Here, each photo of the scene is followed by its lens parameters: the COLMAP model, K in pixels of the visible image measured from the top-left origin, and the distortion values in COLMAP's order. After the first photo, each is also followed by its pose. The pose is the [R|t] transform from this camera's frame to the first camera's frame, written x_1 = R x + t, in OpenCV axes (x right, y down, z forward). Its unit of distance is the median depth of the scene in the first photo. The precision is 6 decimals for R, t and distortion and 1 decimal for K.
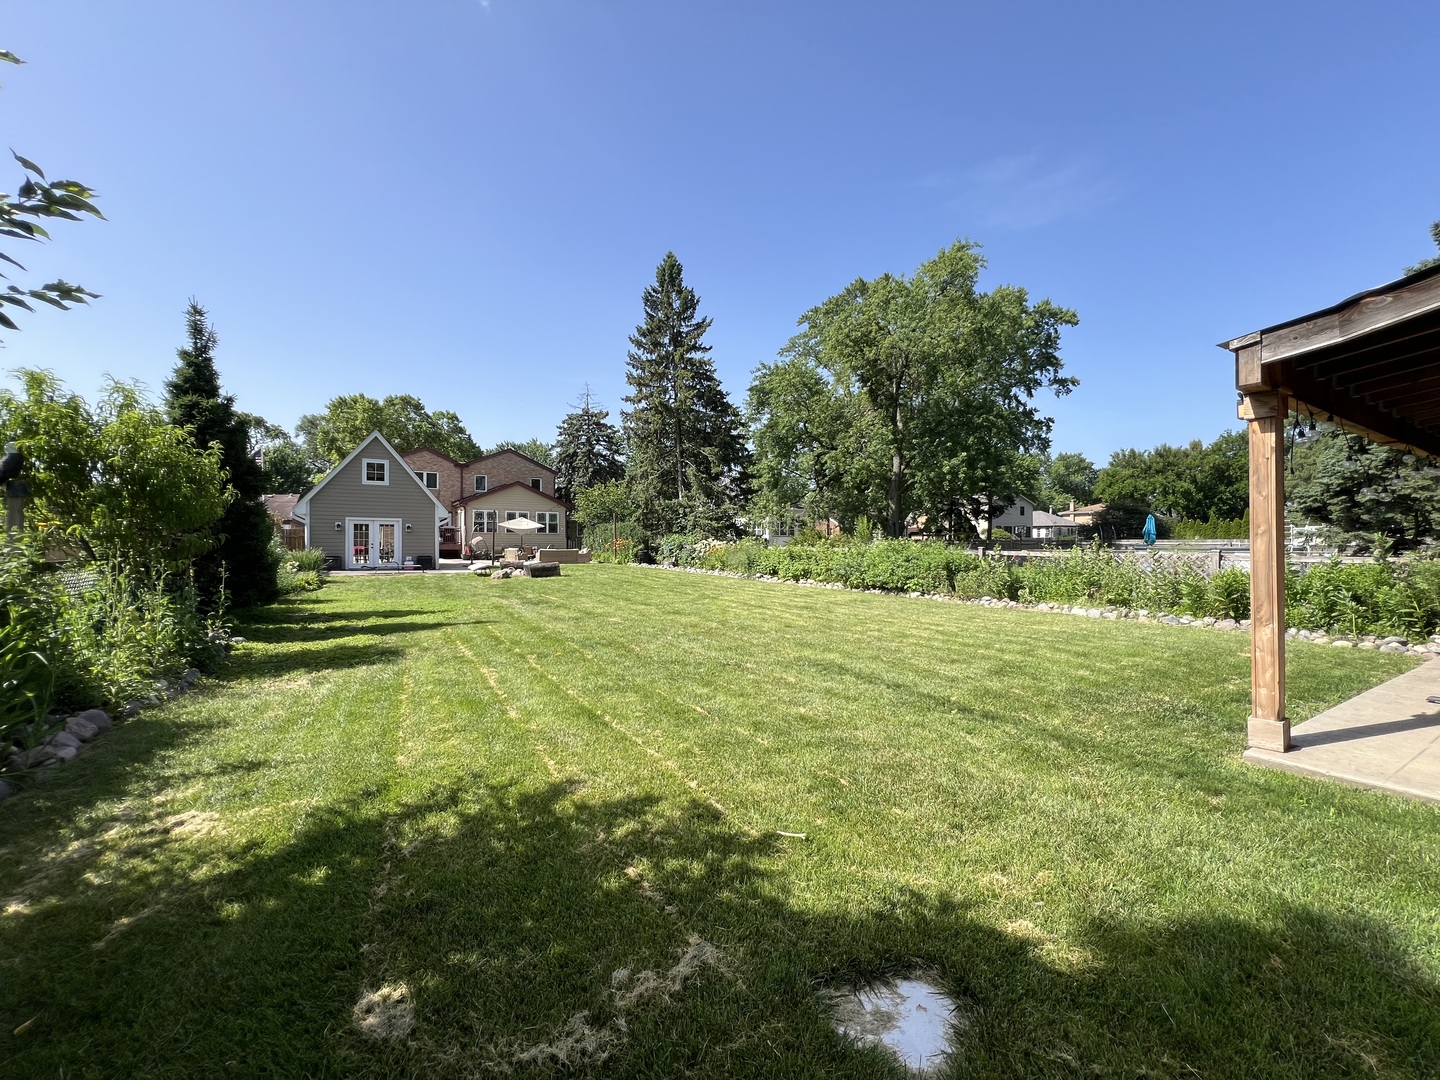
lens RADIAL K [[579.1, 0, 720.9], [0, 579.1, 540.5], [0, 0, 1]] dist [-0.000754, -0.000129]
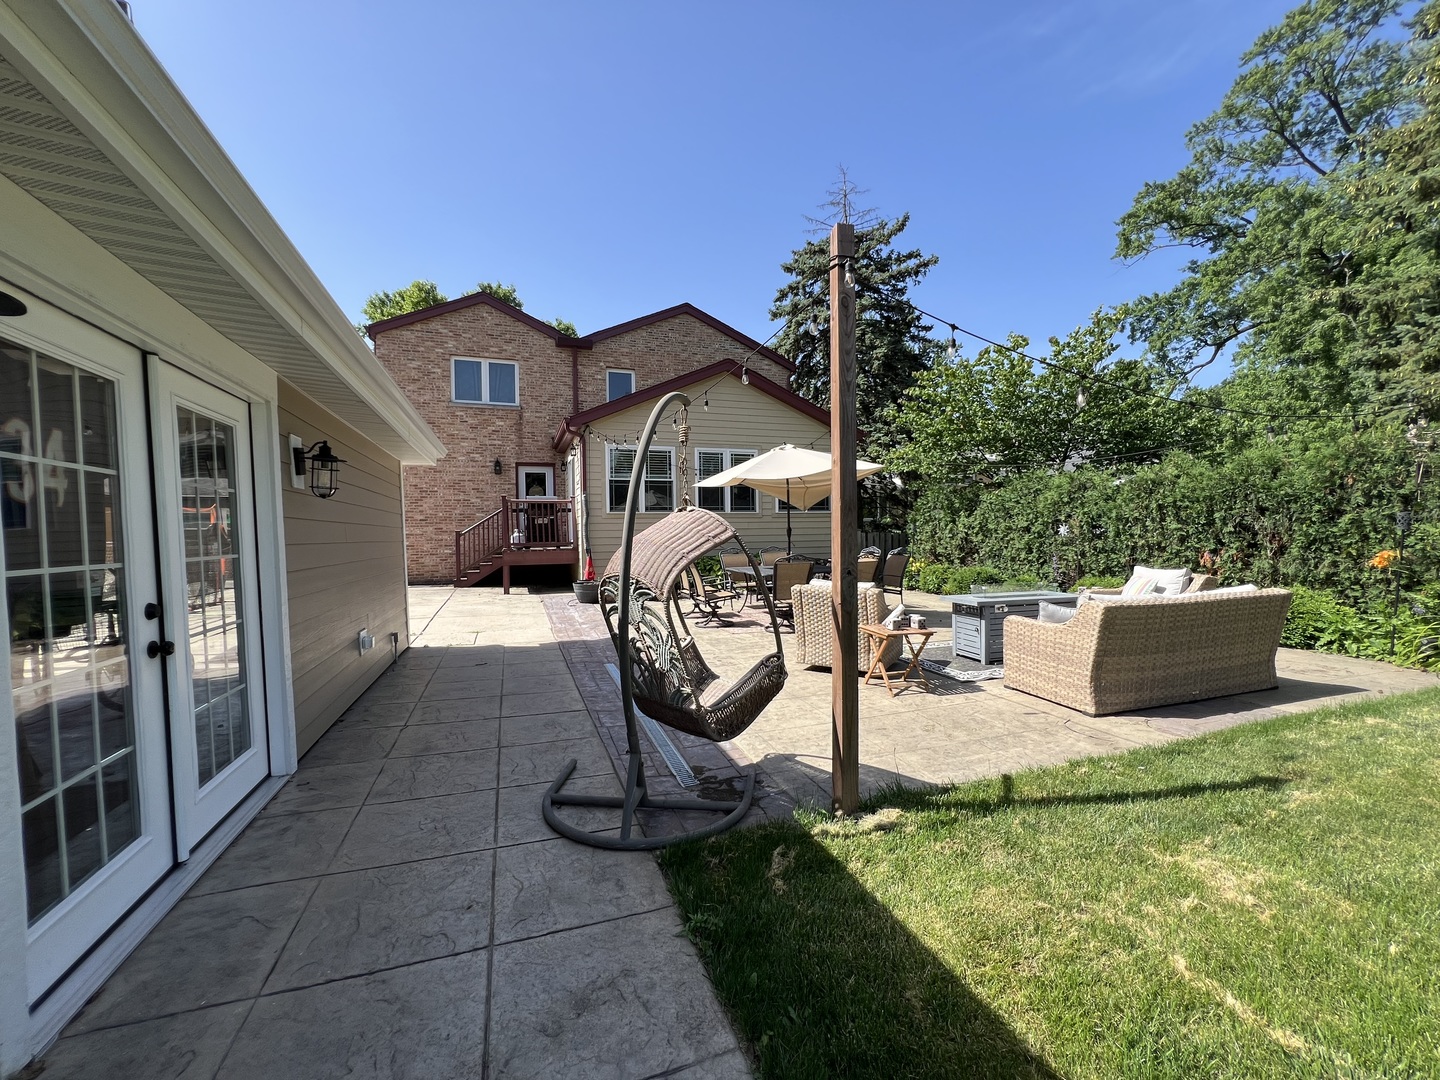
lens RADIAL K [[579.1, 0, 722.9], [0, 579.1, 539.4], [0, 0, 1]] dist [-0.000754, -0.000129]
pose [[0.988852, -0.001929, -0.148888, -0.294590], [0.004777, 0.999812, 0.018771, -0.000827], [0.148824, -0.019273, 0.988676, 0.633758]]
